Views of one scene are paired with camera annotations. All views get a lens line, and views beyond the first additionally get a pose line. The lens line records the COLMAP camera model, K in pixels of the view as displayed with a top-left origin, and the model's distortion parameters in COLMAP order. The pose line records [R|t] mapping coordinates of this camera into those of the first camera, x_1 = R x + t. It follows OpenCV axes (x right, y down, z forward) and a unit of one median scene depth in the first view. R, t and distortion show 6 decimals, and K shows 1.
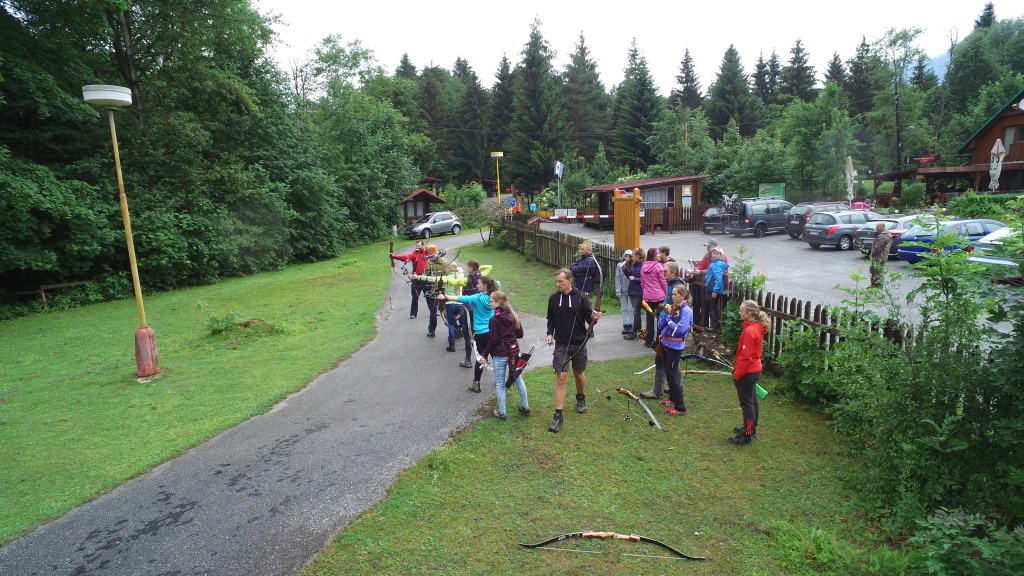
lens RADIAL K [[594.8, 0, 511.2], [0, 594.8, 294.0], [0, 0, 1]] dist [-0.121214, 0.087021]
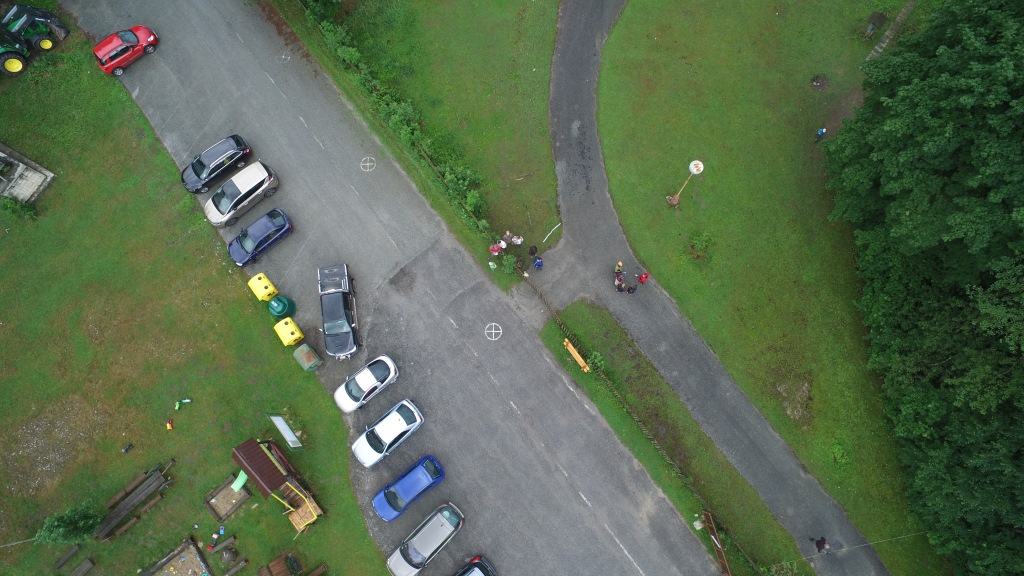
lens RADIAL K [[594.8, 0, 512.7], [0, 594.8, 291.2], [0, 0, 1]] dist [-0.121214, 0.087021]
pose [[-0.887959, 0.459347, -0.022995, 0.178307], [-0.004364, 0.041582, 0.999126, -1.154464], [0.459901, 0.887283, -0.034919, 0.418953]]
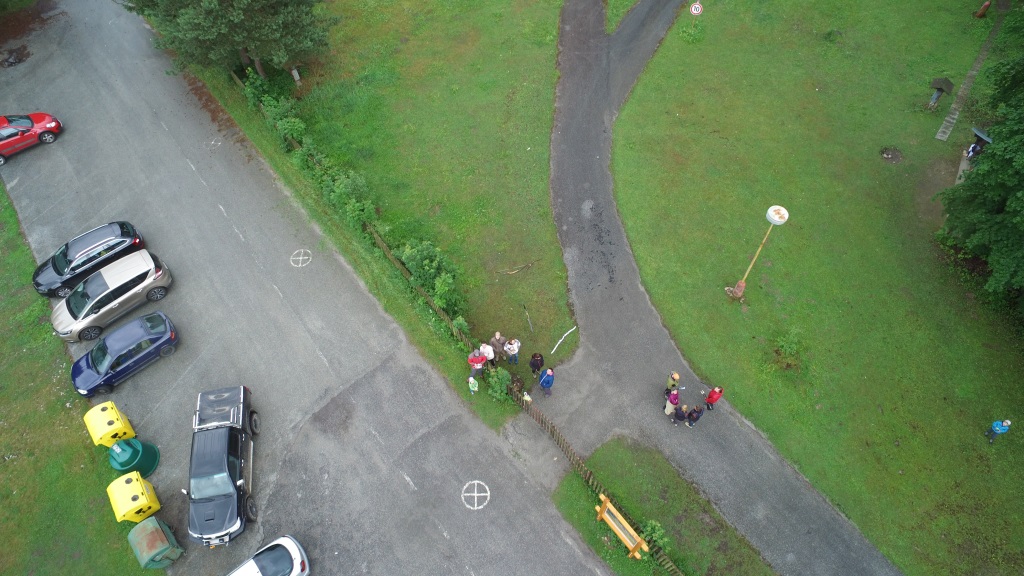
lens RADIAL K [[594.8, 0, 511.7], [0, 594.8, 288.9], [0, 0, 1]] dist [-0.121214, 0.087021]
pose [[-0.876905, 0.437347, -0.199411, 0.215995], [-0.008839, 0.400124, 0.916418, -0.716043], [0.480582, 0.805375, -0.347005, 0.495660]]
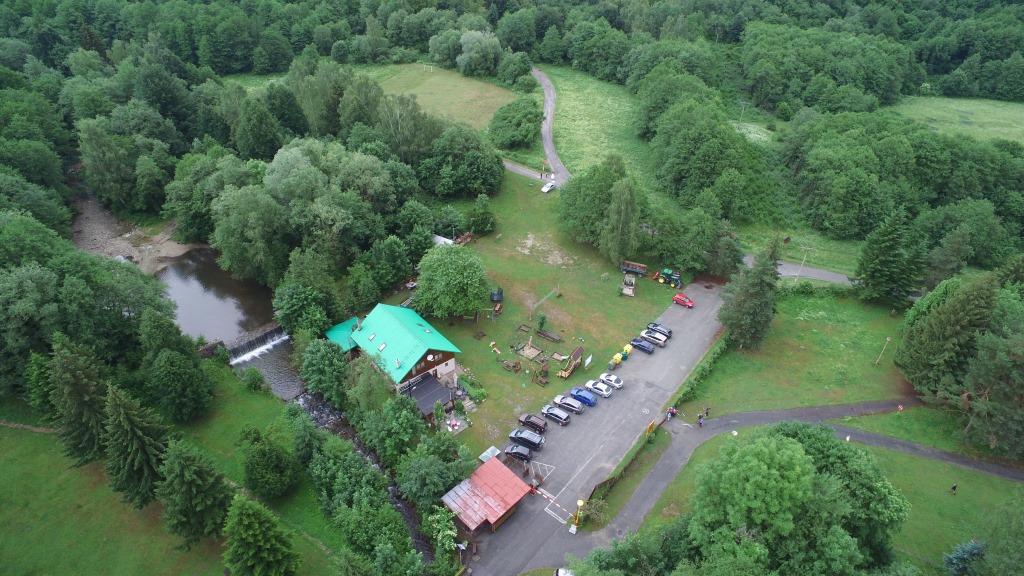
lens RADIAL K [[594.8, 0, 507.9], [0, 594.8, 287.5], [0, 0, 1]] dist [-0.121214, 0.087021]
pose [[-0.651417, -0.414095, 0.635753, -1.012778], [0.128472, 0.765627, 0.630325, -2.550508], [-0.747764, 0.492281, -0.445542, 2.043349]]
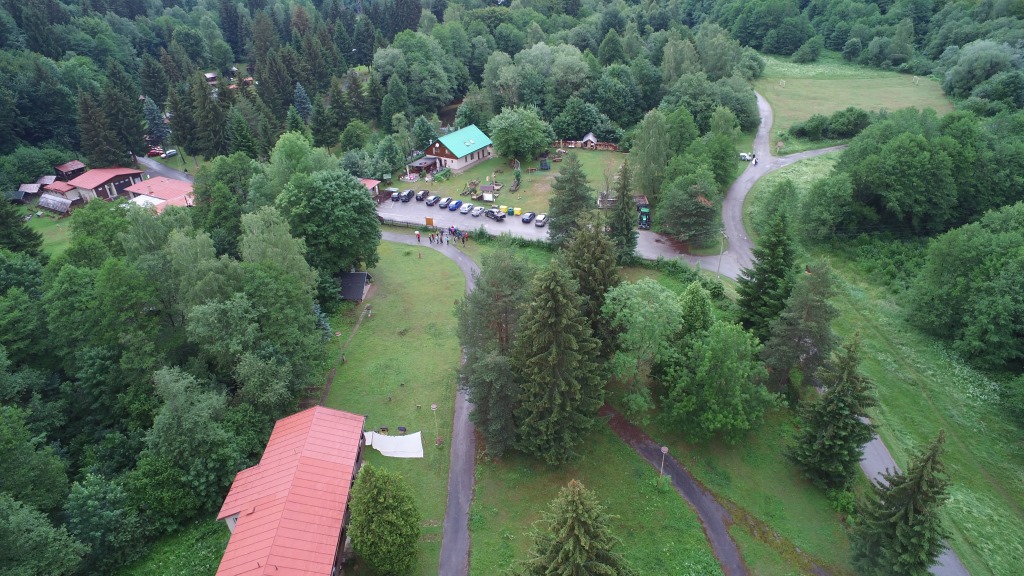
lens RADIAL K [[594.8, 0, 509.2], [0, 594.8, 293.5], [0, 0, 1]] dist [-0.121214, 0.087021]
pose [[0.538338, -0.421784, 0.729582, -2.758633], [0.160898, 0.901254, 0.402309, -1.157349], [-0.827227, -0.099190, 0.553044, -2.193524]]
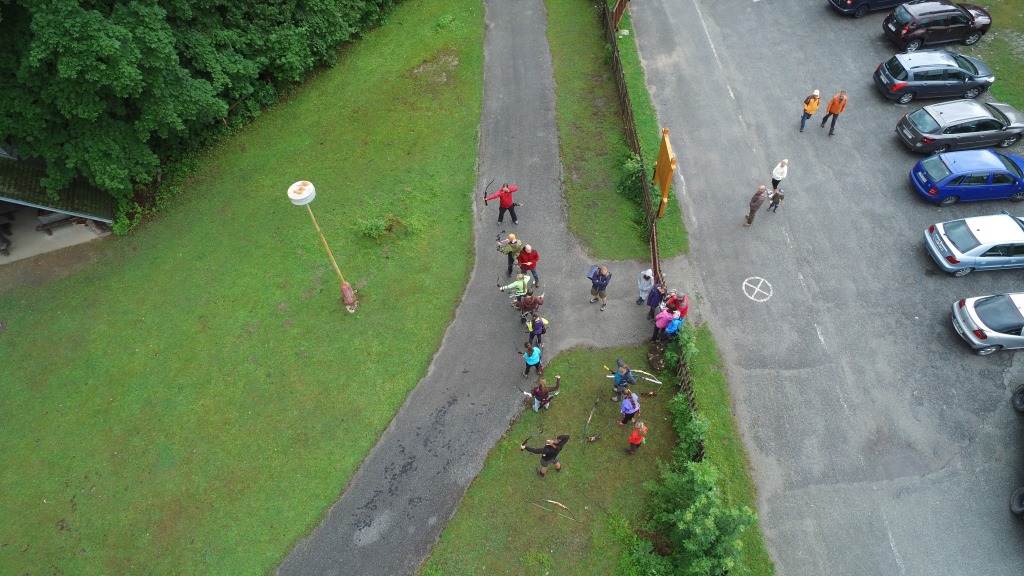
lens RADIAL K [[594.8, 0, 514.4], [0, 594.8, 295.5], [0, 0, 1]] dist [-0.121214, 0.087021]
pose [[0.986601, 0.135411, -0.091007, 0.014683], [-0.030104, 0.699318, 0.714176, -0.438380], [0.160350, -0.701867, 0.694025, -0.068129]]
